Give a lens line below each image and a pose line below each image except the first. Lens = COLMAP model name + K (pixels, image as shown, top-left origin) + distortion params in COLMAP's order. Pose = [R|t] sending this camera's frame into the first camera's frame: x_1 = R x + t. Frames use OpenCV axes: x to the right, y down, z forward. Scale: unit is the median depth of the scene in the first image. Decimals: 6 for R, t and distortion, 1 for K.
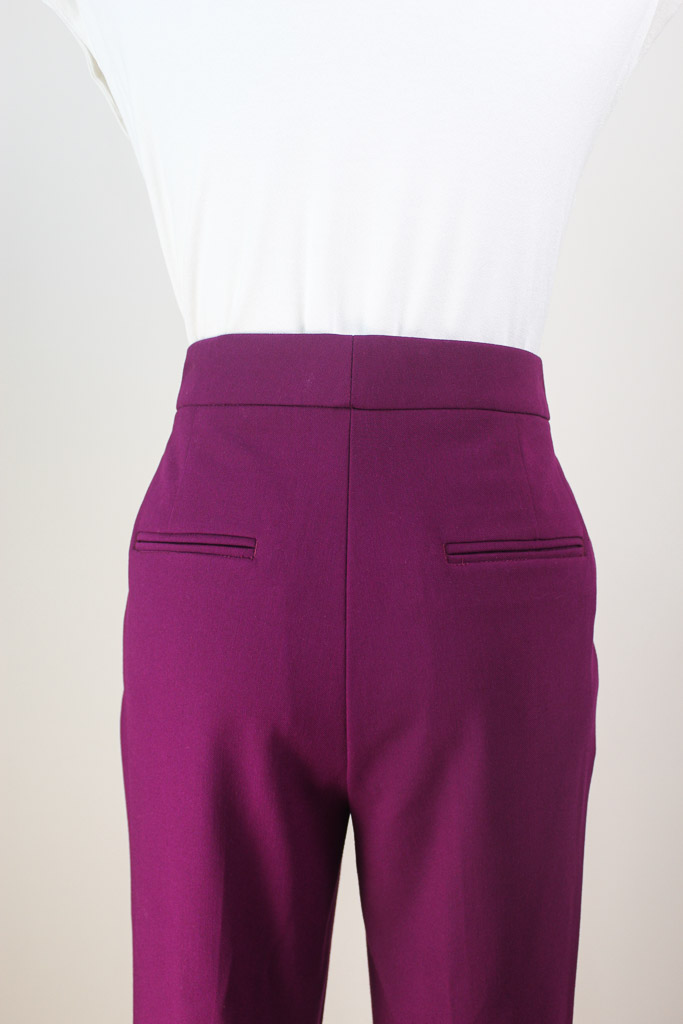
lens RADIAL K [[1180.2, 0, 339.6], [0, 1180.2, 517.6], [0, 0, 1]] dist [-0.061471, 0.000000]
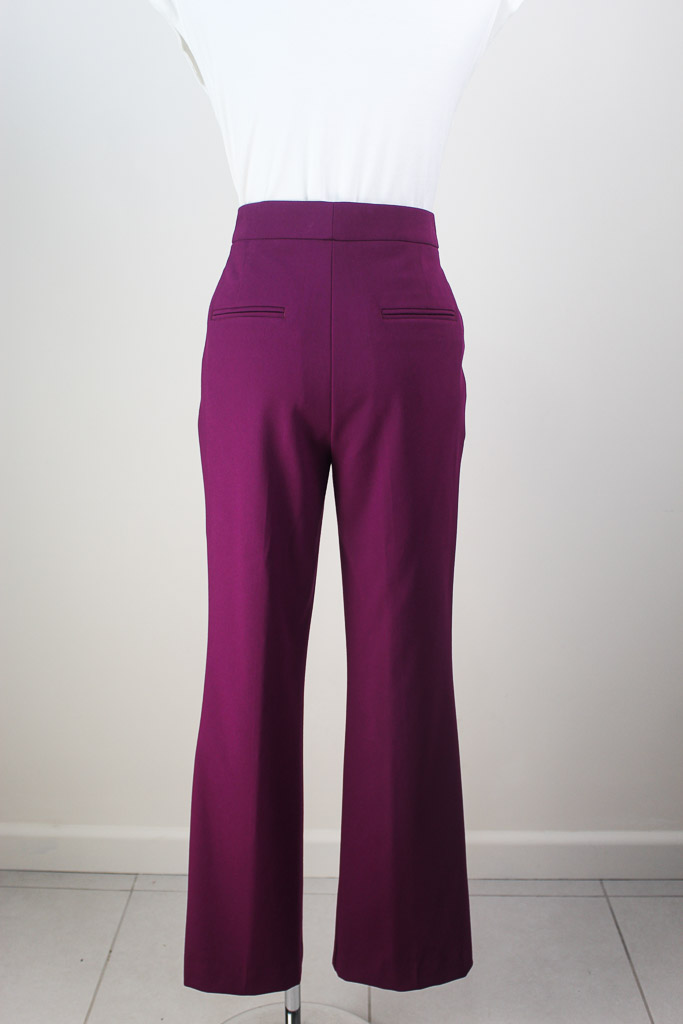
lens RADIAL K [[1180.2, 0, 347.5], [0, 1180.2, 508.2], [0, 0, 1]] dist [-0.061471, 0.000000]
pose [[0.998322, -0.013991, 0.056185, -0.077631], [0.007433, 0.993304, 0.115289, 0.118171], [-0.057421, -0.114678, 0.991742, -0.936270]]
